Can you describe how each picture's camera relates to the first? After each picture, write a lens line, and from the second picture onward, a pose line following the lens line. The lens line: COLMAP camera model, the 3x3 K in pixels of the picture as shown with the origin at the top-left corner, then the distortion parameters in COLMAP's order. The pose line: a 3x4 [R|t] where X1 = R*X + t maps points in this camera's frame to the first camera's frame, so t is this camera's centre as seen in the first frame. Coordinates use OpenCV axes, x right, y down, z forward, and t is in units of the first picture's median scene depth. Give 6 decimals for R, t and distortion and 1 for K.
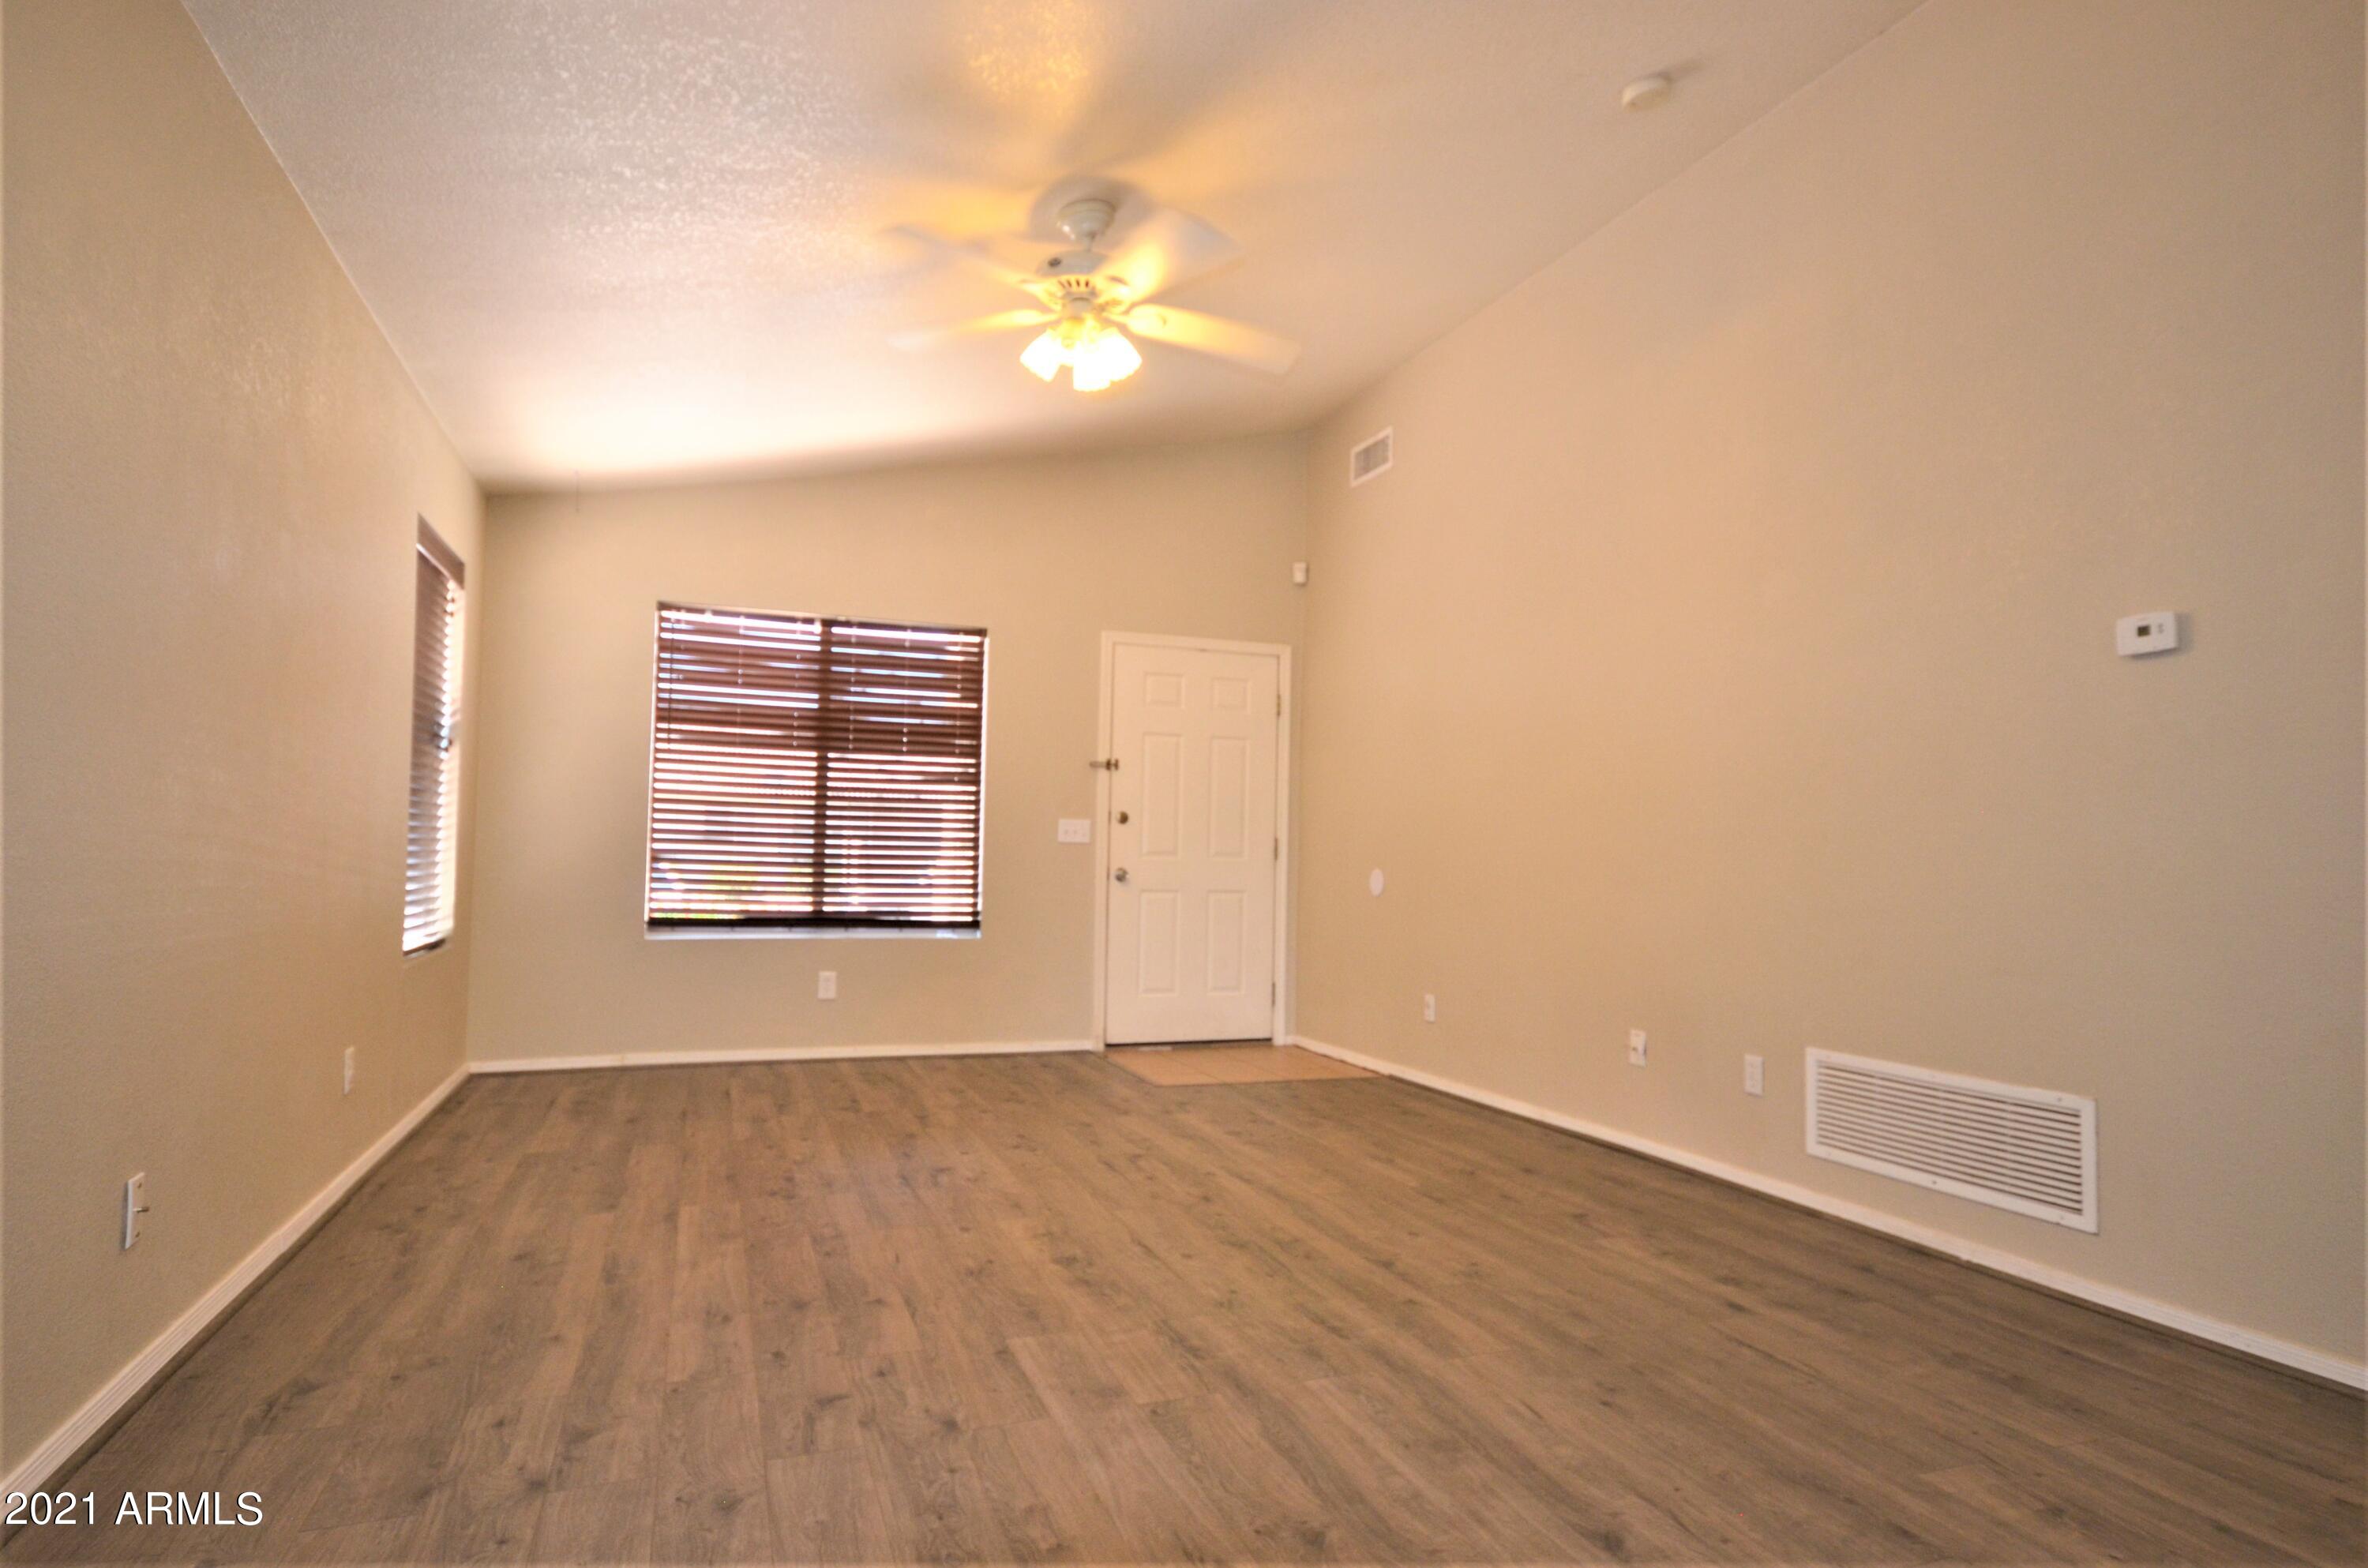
lens RADIAL K [[1300.3, 0, 1181.7], [0, 1300.3, 819.3], [0, 0, 1]] dist [-0.000415, 0.014054]
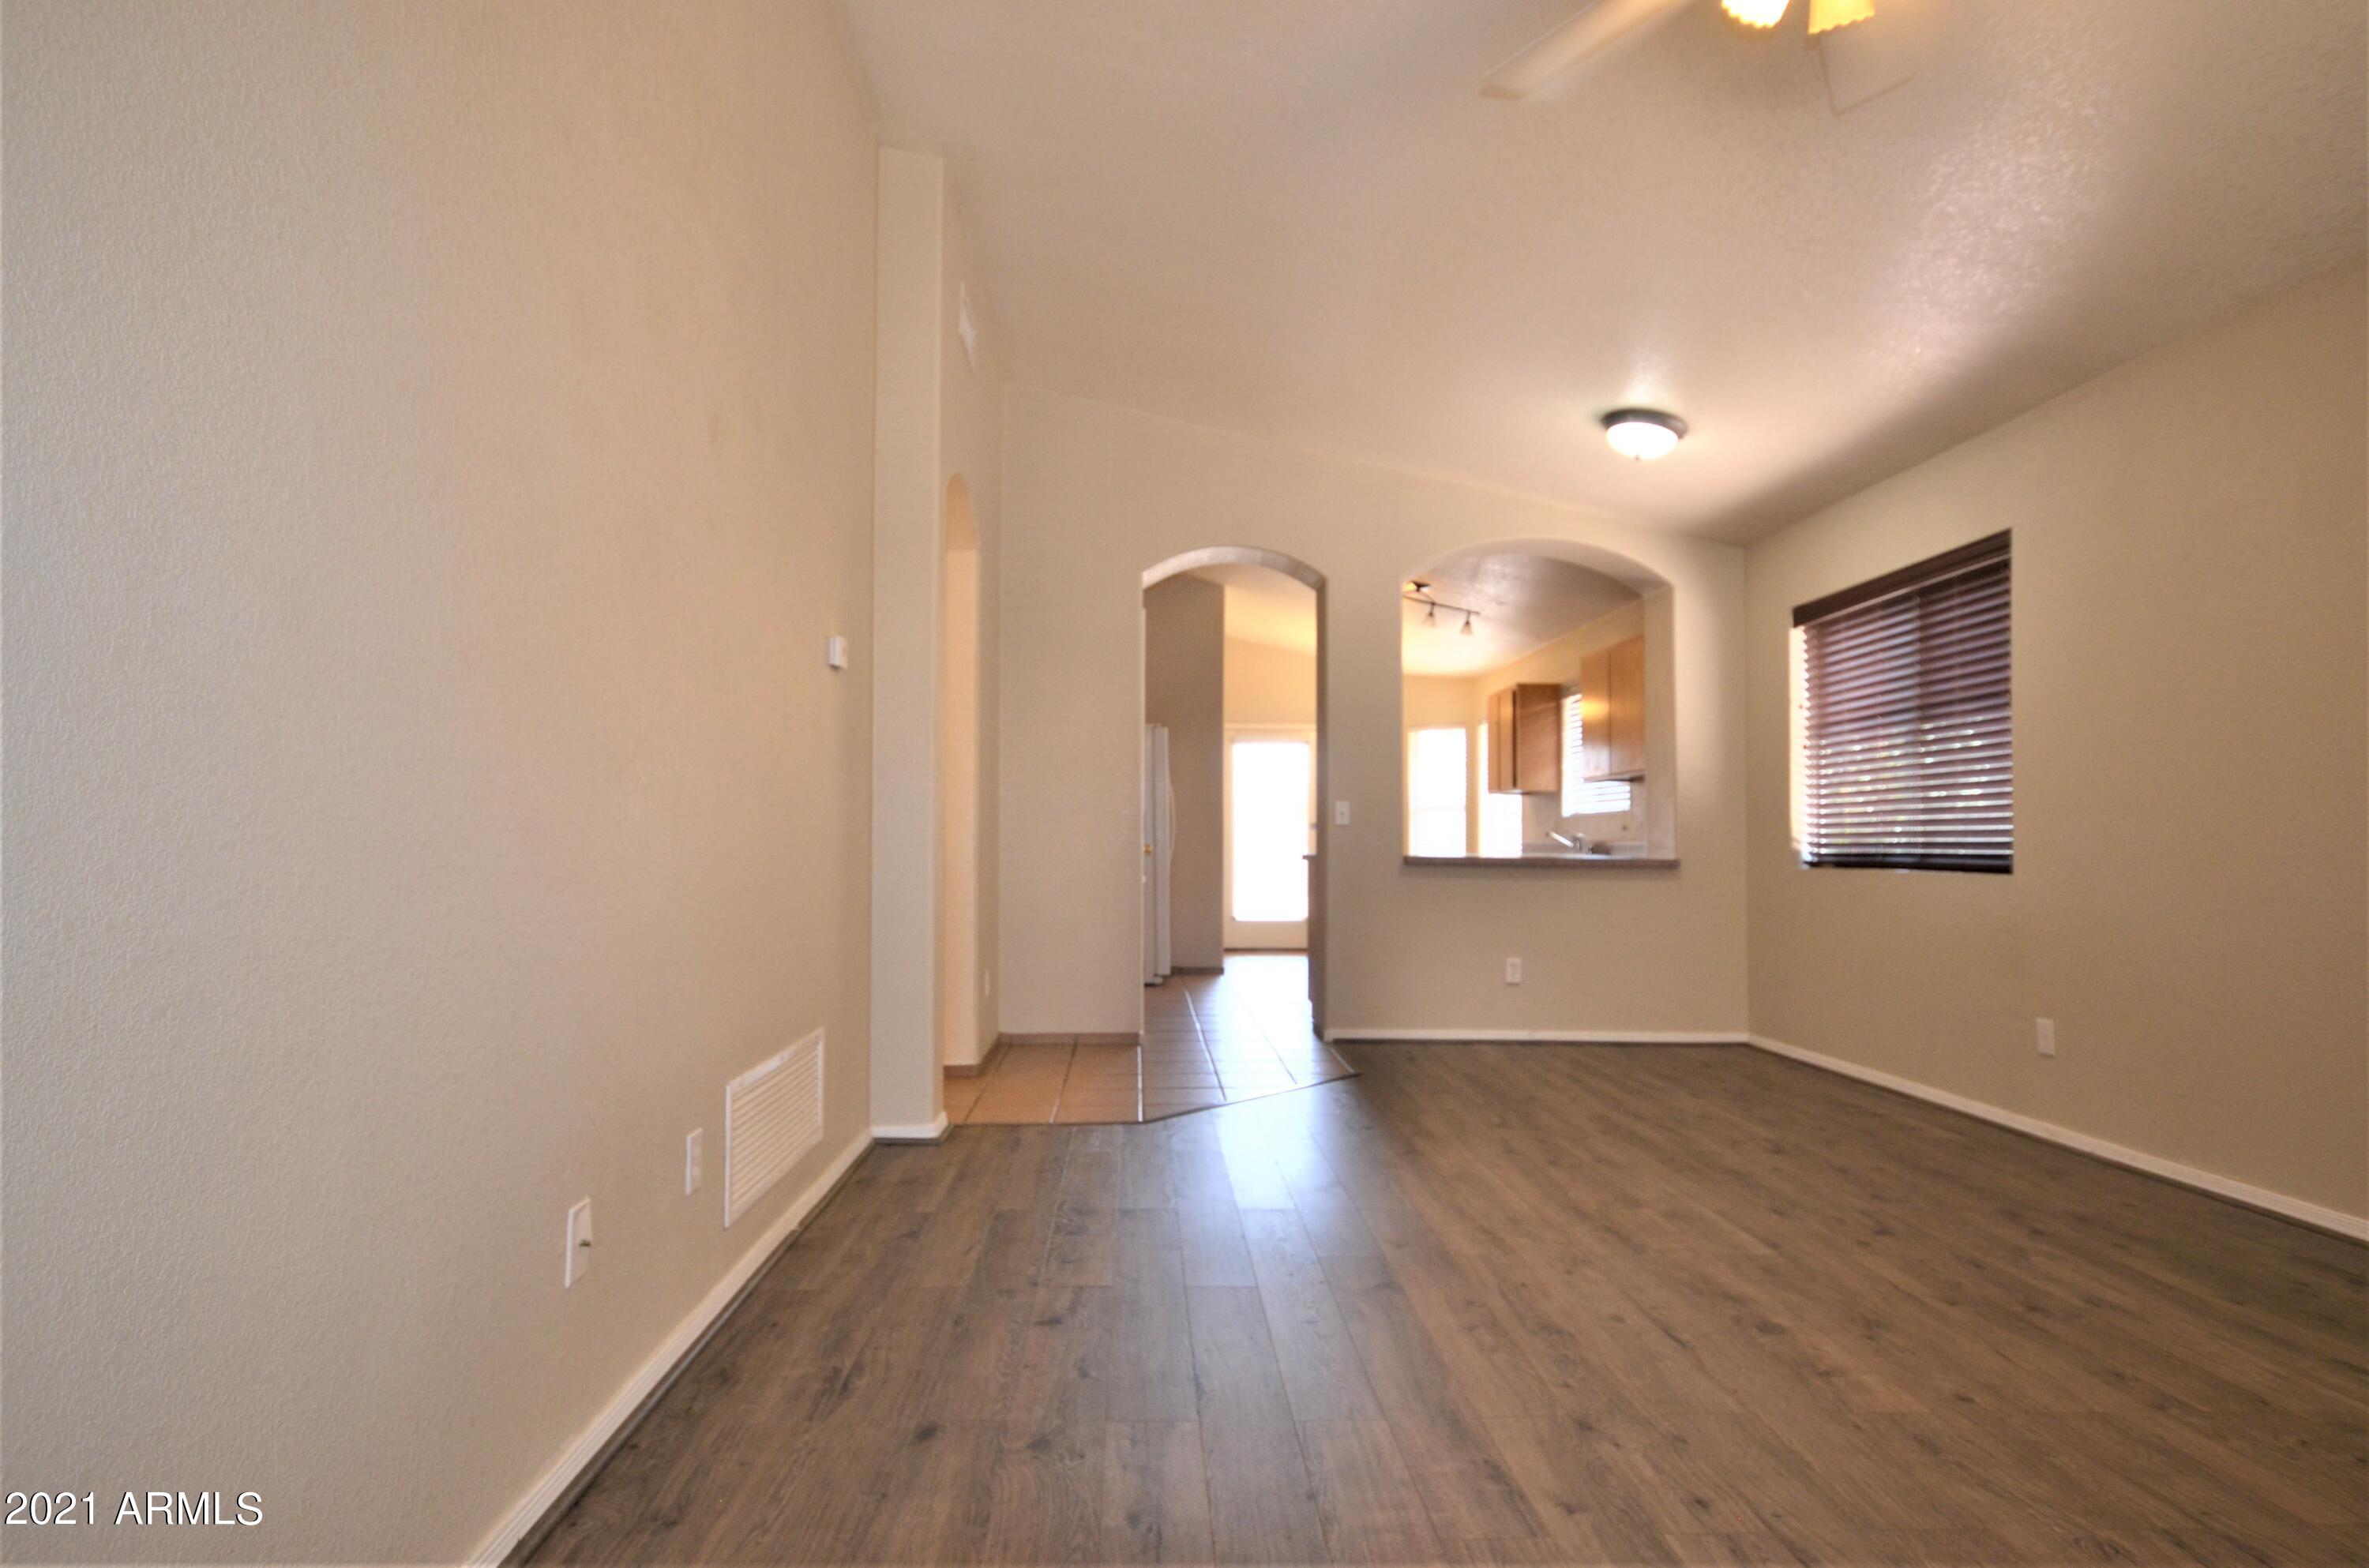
lens RADIAL K [[1289.0, 0, 1181.4], [0, 1289.0, 818.1], [0, 0, 1]] dist [0.007850, 0.003298]
pose [[-0.949787, -0.016840, 0.312444, 0.017961], [-0.031200, 0.998671, -0.041019, 0.060710], [-0.311339, -0.048708, -0.949050, 2.036303]]
